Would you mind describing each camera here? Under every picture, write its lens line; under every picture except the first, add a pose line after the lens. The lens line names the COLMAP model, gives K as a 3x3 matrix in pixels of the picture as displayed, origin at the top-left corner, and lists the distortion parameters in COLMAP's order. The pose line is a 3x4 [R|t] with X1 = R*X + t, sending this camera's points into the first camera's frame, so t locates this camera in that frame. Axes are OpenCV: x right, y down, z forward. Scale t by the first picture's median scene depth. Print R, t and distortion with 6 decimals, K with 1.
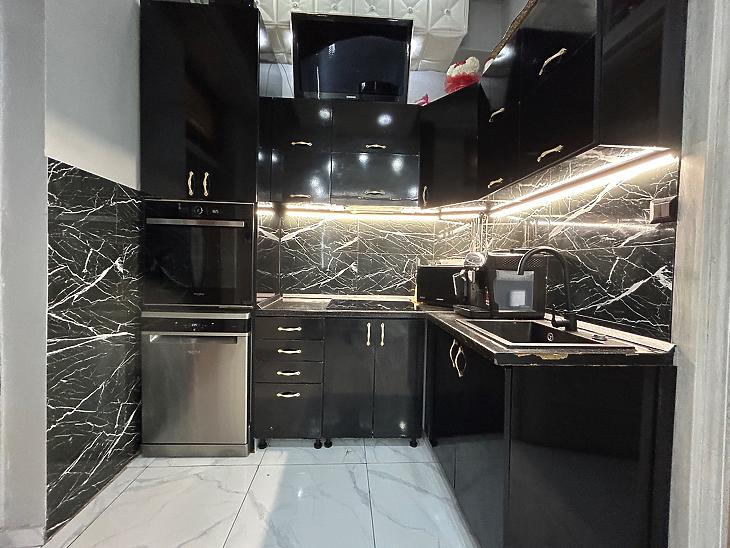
lens RADIAL K [[293.6, 0, 365.0], [0, 293.6, 274.0], [0, 0, 1]] dist [0.000692, 0.000109]
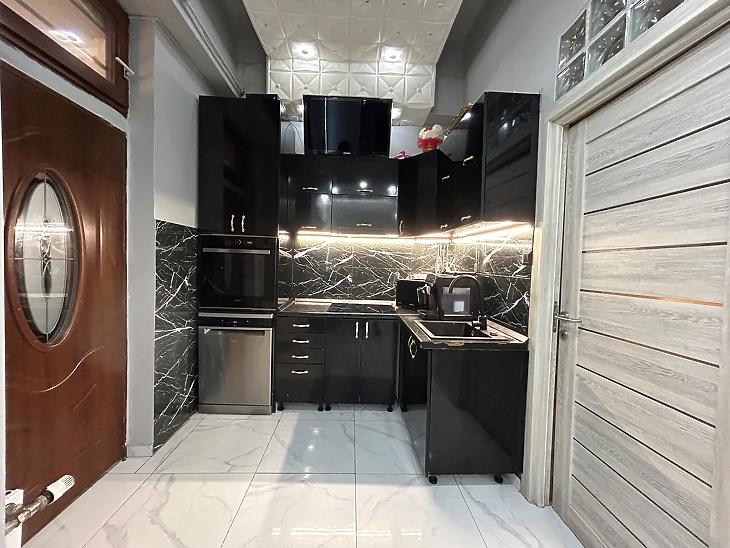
lens RADIAL K [[293.6, 0, 365.0], [0, 293.6, 274.0], [0, 0, 1]] dist [0.000692, 0.000109]
pose [[0.999767, 0.008186, -0.019965, 0.077793], [-0.007897, 0.999864, 0.014501, -0.084308], [0.020081, -0.014340, 0.999696, -0.405010]]
